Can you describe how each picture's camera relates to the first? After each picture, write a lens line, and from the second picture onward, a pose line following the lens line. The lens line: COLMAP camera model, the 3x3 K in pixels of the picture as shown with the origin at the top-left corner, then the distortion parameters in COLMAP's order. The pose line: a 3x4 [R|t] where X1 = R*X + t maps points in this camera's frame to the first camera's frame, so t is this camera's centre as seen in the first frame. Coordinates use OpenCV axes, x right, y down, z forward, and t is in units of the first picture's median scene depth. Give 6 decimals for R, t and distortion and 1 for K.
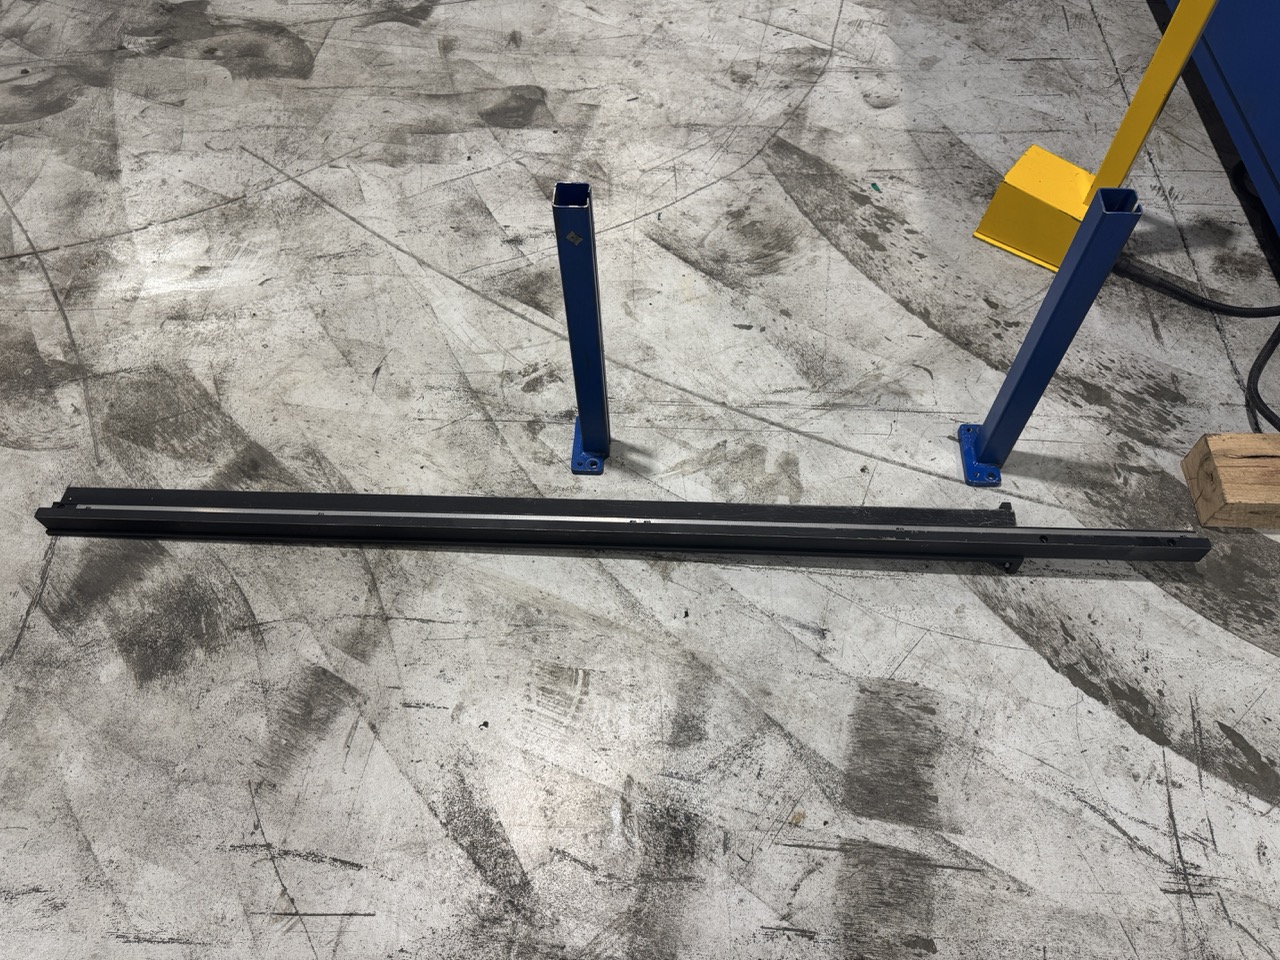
lens RADIAL K [[907.9, 0, 644.1], [0, 907.9, 456.3], [0, 0, 1]] dist [0.026305, -0.026728]
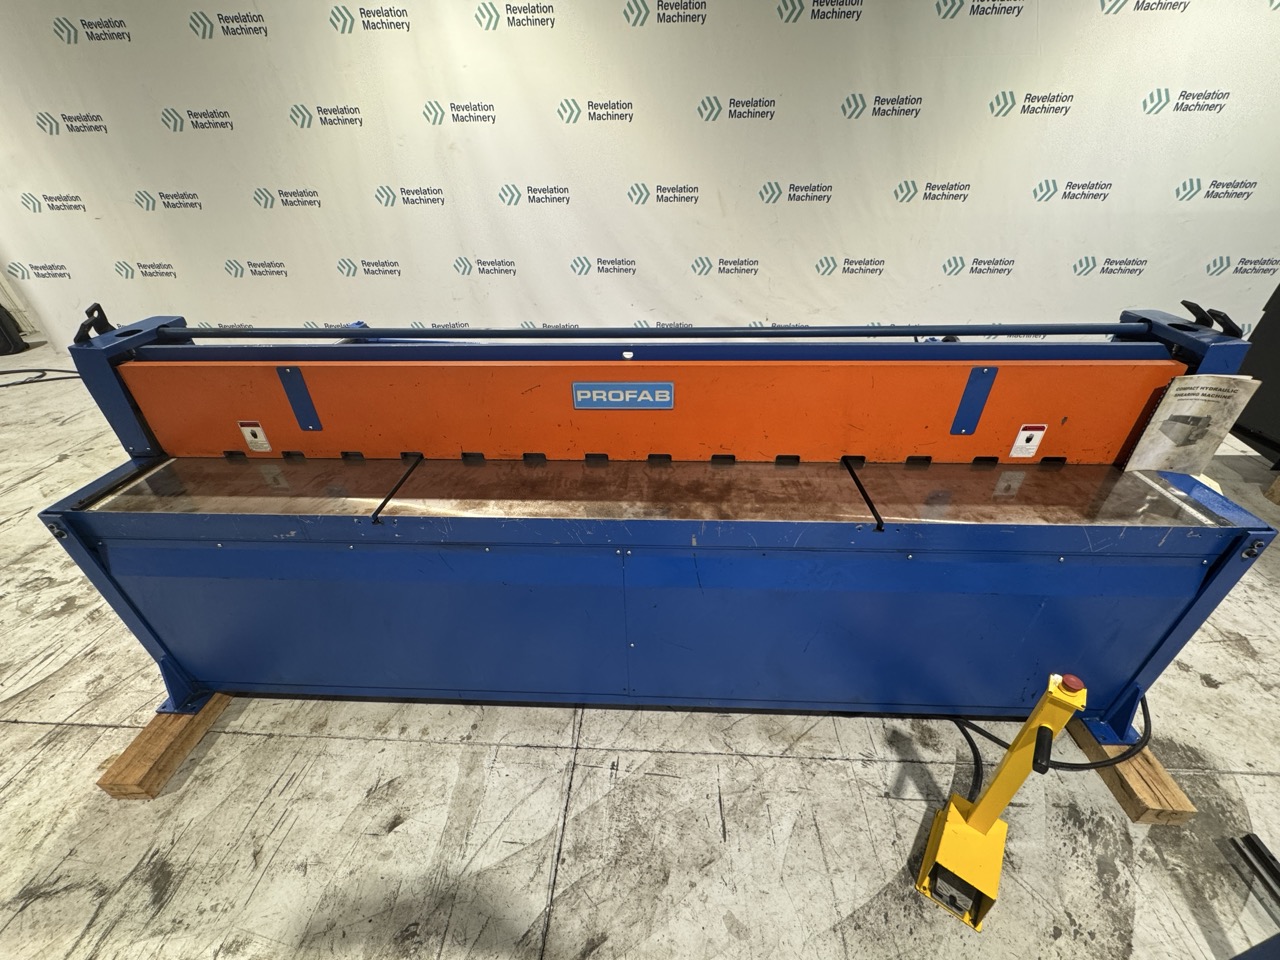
lens RADIAL K [[518.6, 0, 640.0], [0, 518.6, 480.0], [0, 0, 1]] dist [-0.001209, -0.000137]
pose [[0.012533, -0.516686, 0.856083, 0.081326], [0.850947, 0.455112, 0.262224, -1.045208], [-0.525101, 0.725195, 0.445377, 0.496833]]
